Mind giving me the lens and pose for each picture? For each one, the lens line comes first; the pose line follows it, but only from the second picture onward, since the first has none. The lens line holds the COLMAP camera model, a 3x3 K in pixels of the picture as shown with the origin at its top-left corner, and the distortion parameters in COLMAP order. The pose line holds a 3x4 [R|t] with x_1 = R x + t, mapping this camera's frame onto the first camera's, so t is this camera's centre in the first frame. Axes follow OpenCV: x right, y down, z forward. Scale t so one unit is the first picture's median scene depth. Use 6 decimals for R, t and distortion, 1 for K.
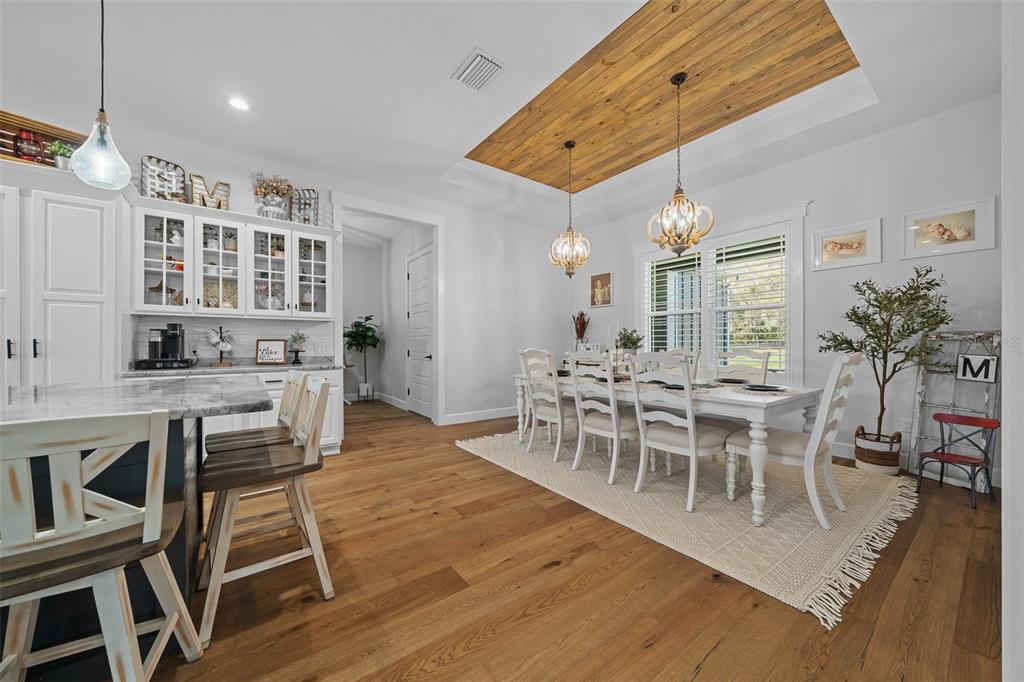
lens RADIAL K [[362.5, 0, 510.6], [0, 362.5, 340.3], [0, 0, 1]] dist [-0.001564, -0.000290]
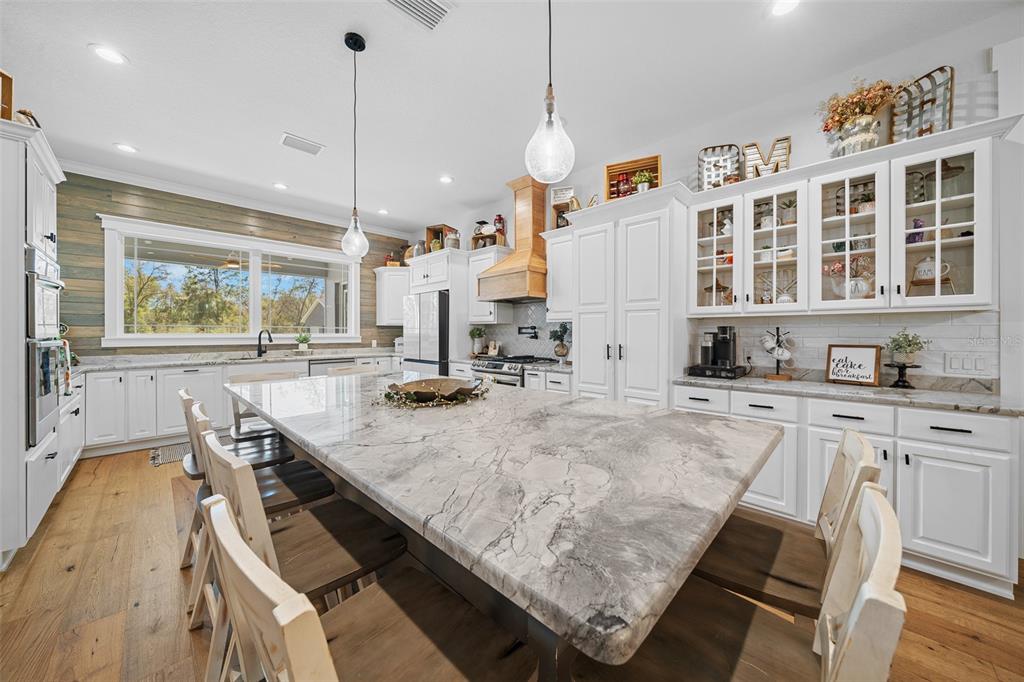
lens RADIAL K [[362.5, 0, 516.0], [0, 362.5, 336.4], [0, 0, 1]] dist [-0.001564, -0.000290]
pose [[0.172786, 0.010353, -0.984905, -0.139286], [0.010828, 0.999864, 0.012410, -0.034166], [0.984900, -0.012809, 0.172650, 0.320776]]
